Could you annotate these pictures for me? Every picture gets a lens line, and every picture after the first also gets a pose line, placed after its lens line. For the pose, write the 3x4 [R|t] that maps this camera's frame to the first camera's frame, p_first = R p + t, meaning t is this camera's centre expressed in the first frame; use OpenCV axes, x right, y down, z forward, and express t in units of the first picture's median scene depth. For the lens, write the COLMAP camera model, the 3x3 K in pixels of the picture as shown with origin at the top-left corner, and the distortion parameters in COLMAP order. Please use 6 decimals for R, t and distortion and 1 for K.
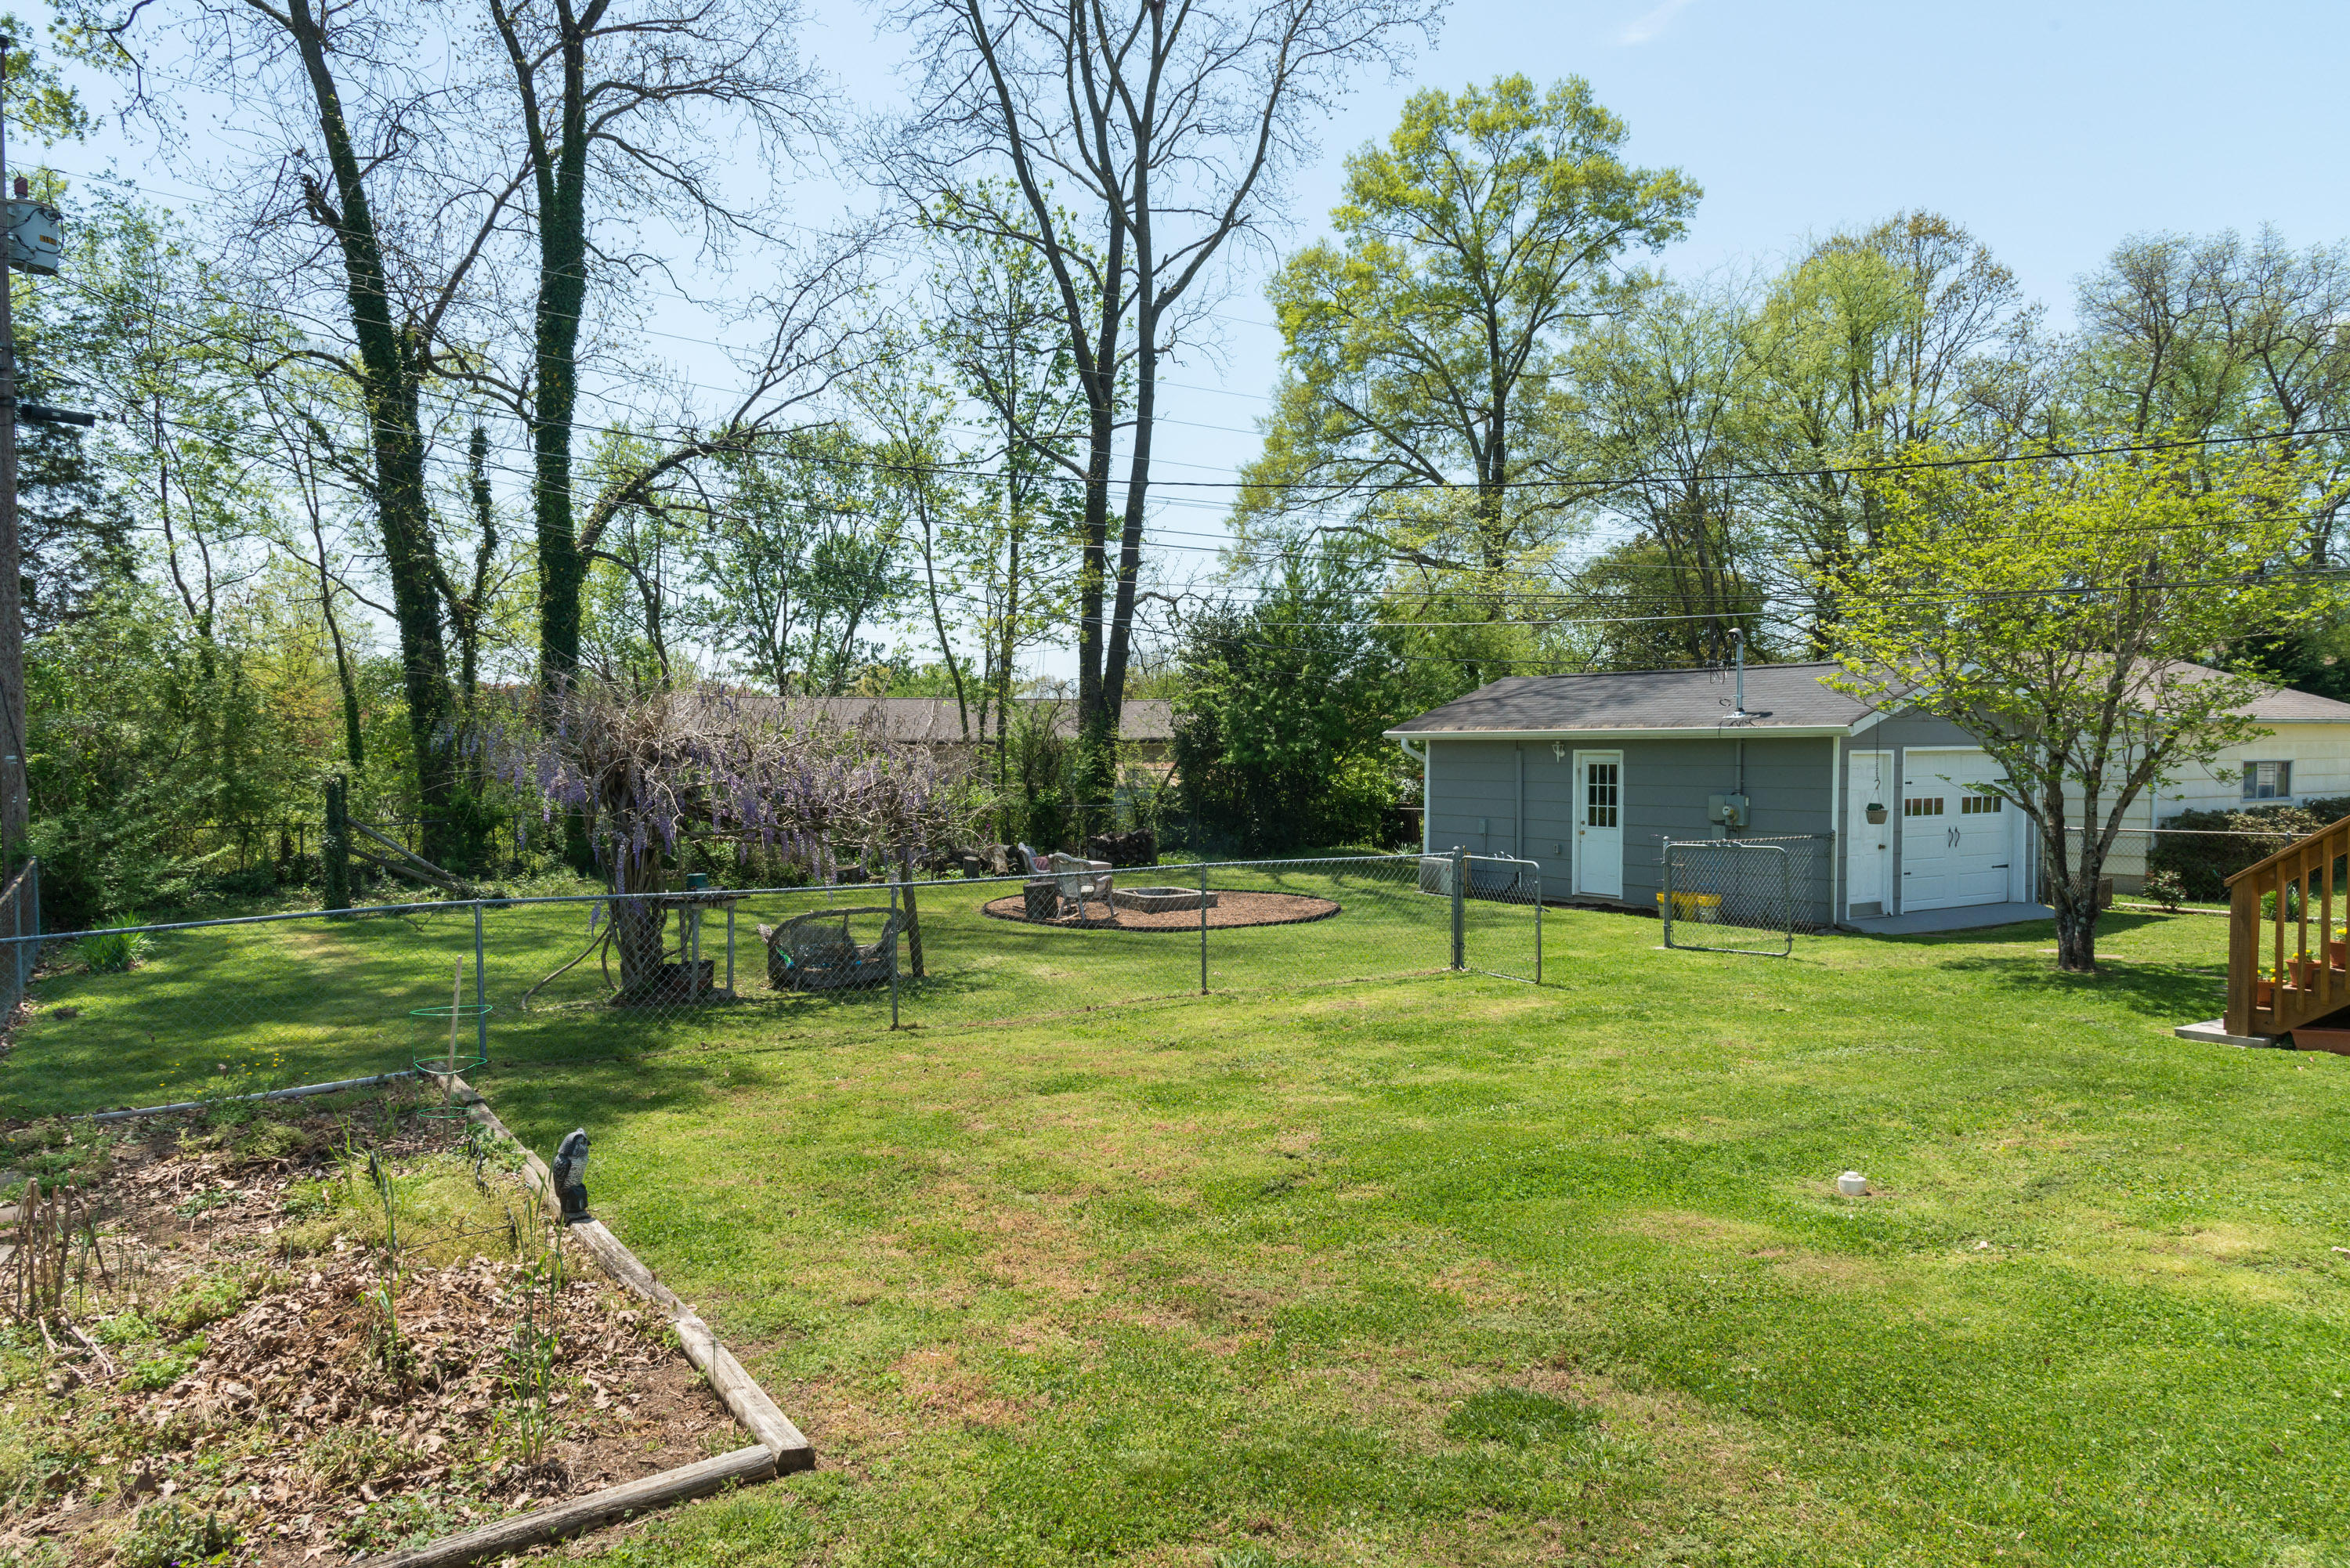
lens RADIAL K [[1728.5, 0, 1156.1], [0, 1728.5, 764.0], [0, 0, 1]] dist [0.026701, 0.008975]
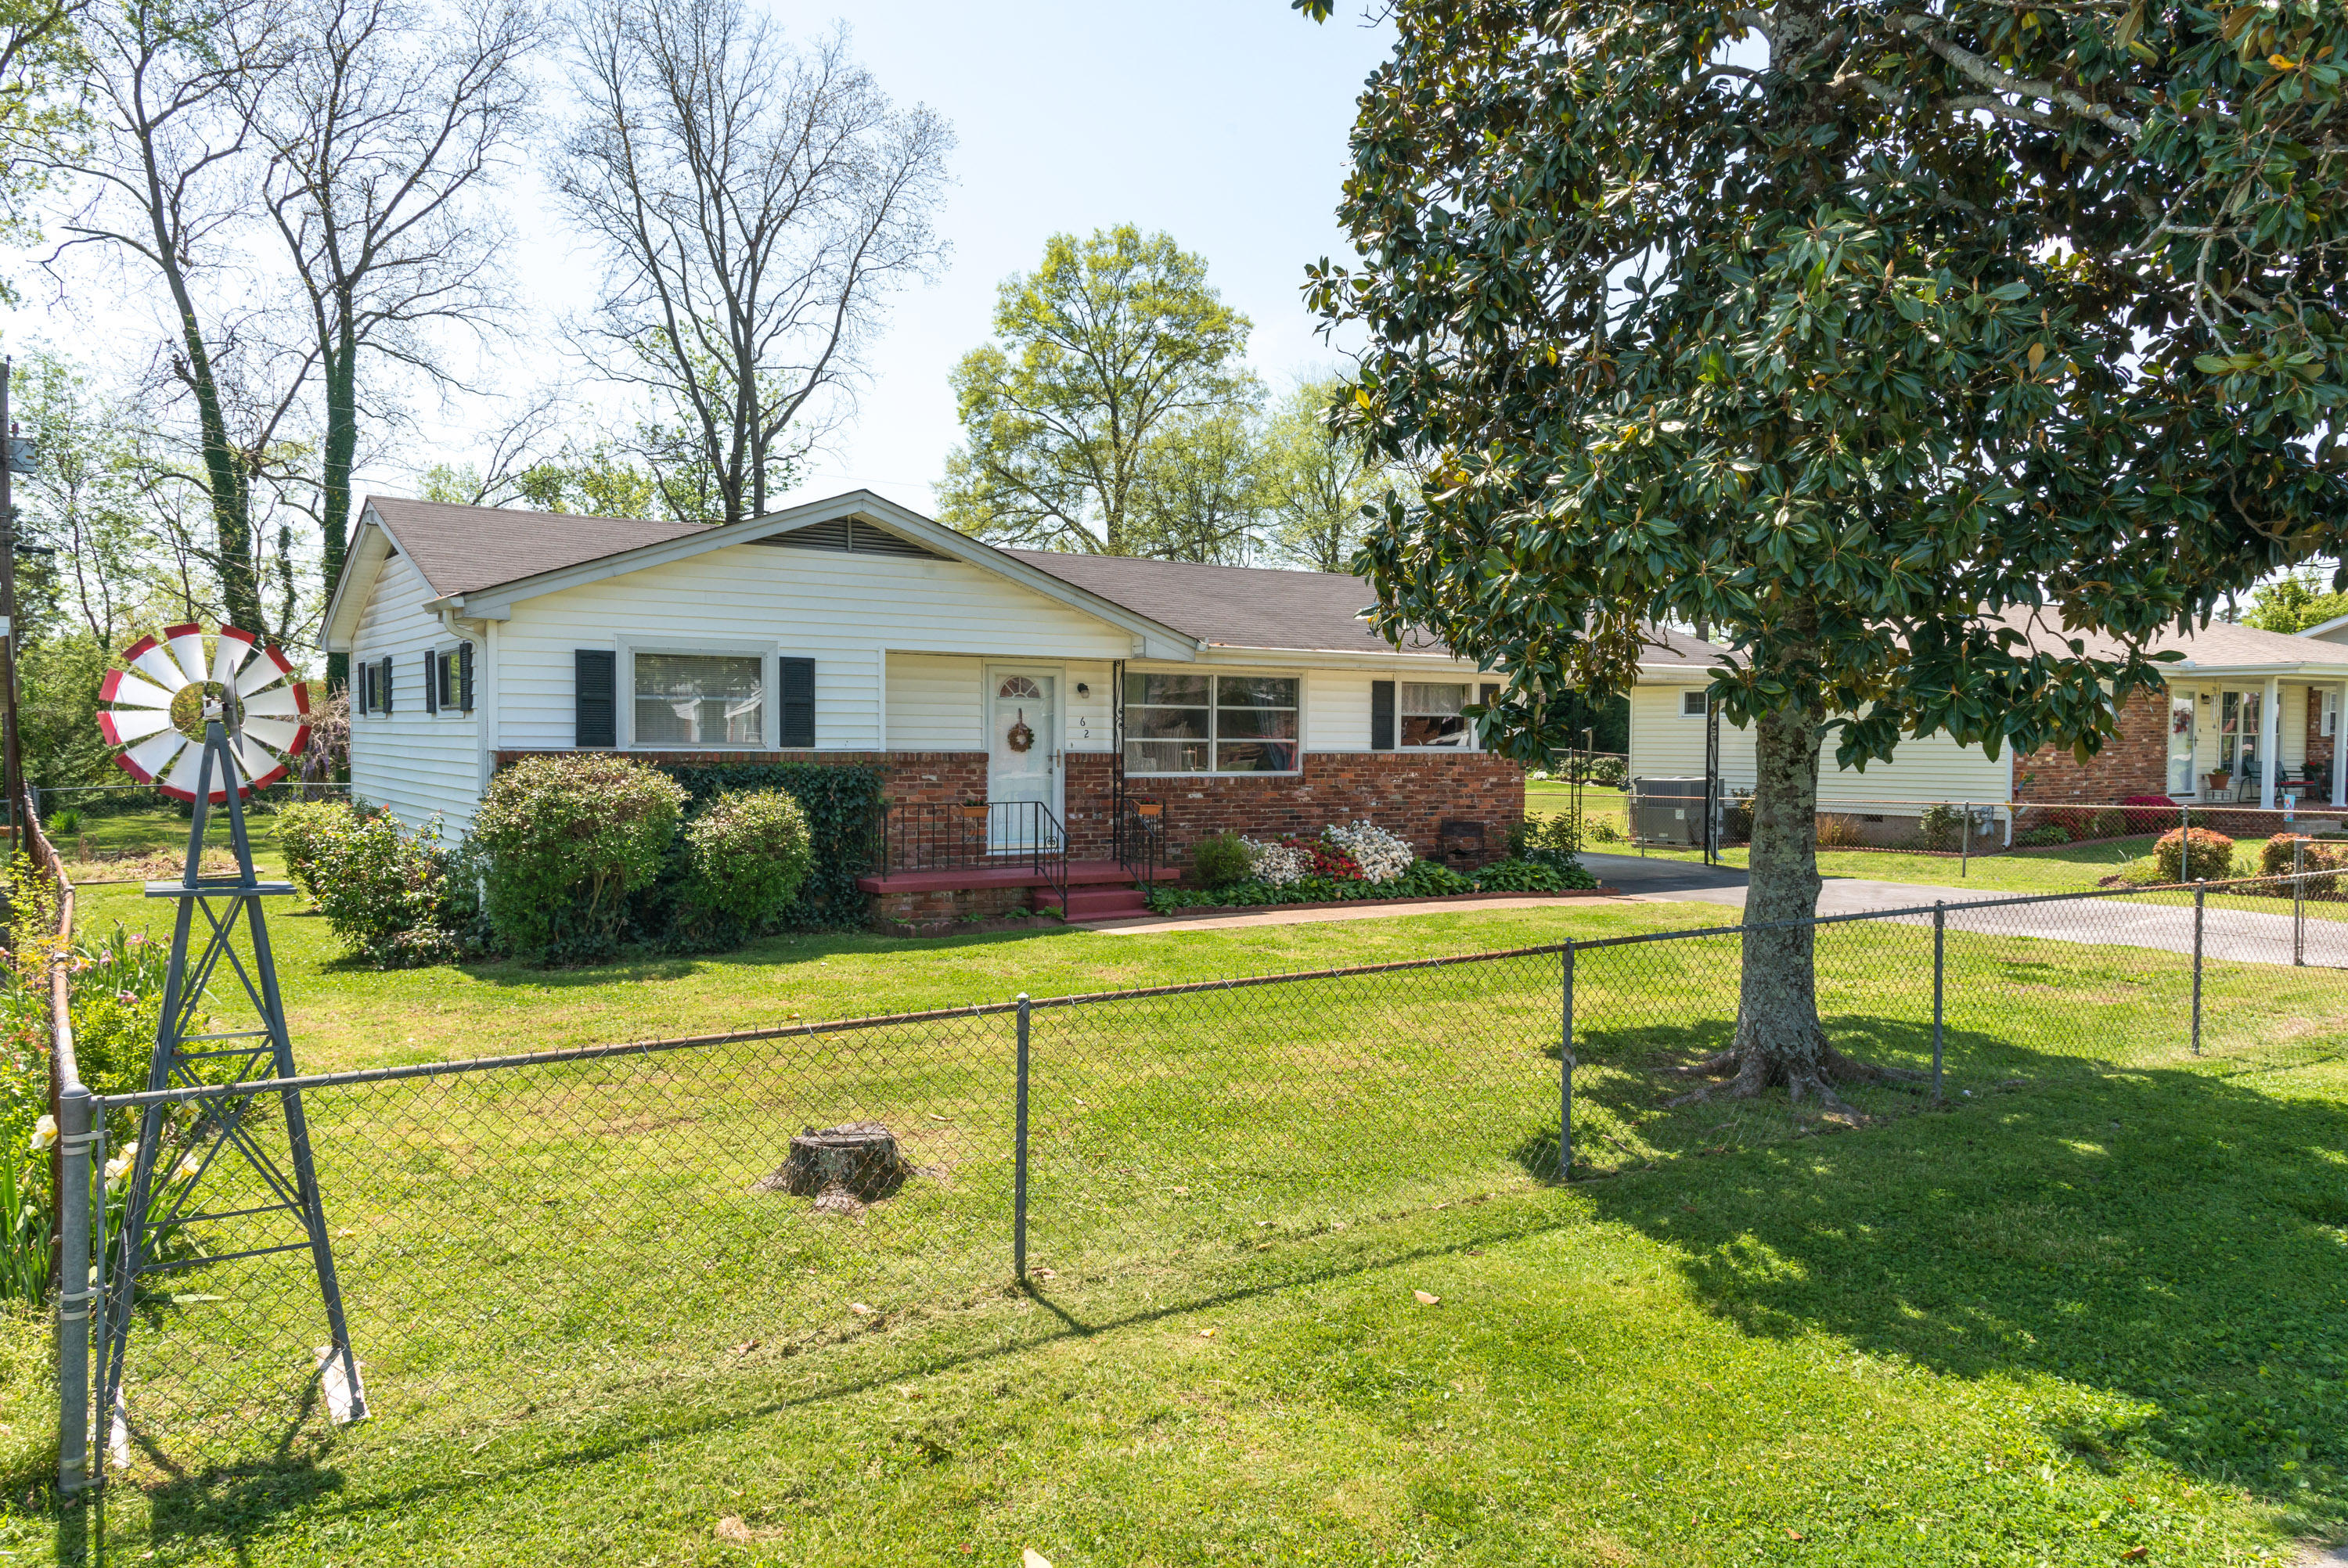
lens RADIAL K [[1726.9, 0, 1196.1], [0, 1726.9, 795.4], [0, 0, 1]] dist [0.026701, 0.008975]
pose [[0.997846, 0.006653, 0.065268, 0.303495], [-0.008462, 0.999587, 0.027481, 0.003639], [-0.065058, -0.027974, 0.997489, -0.584172]]
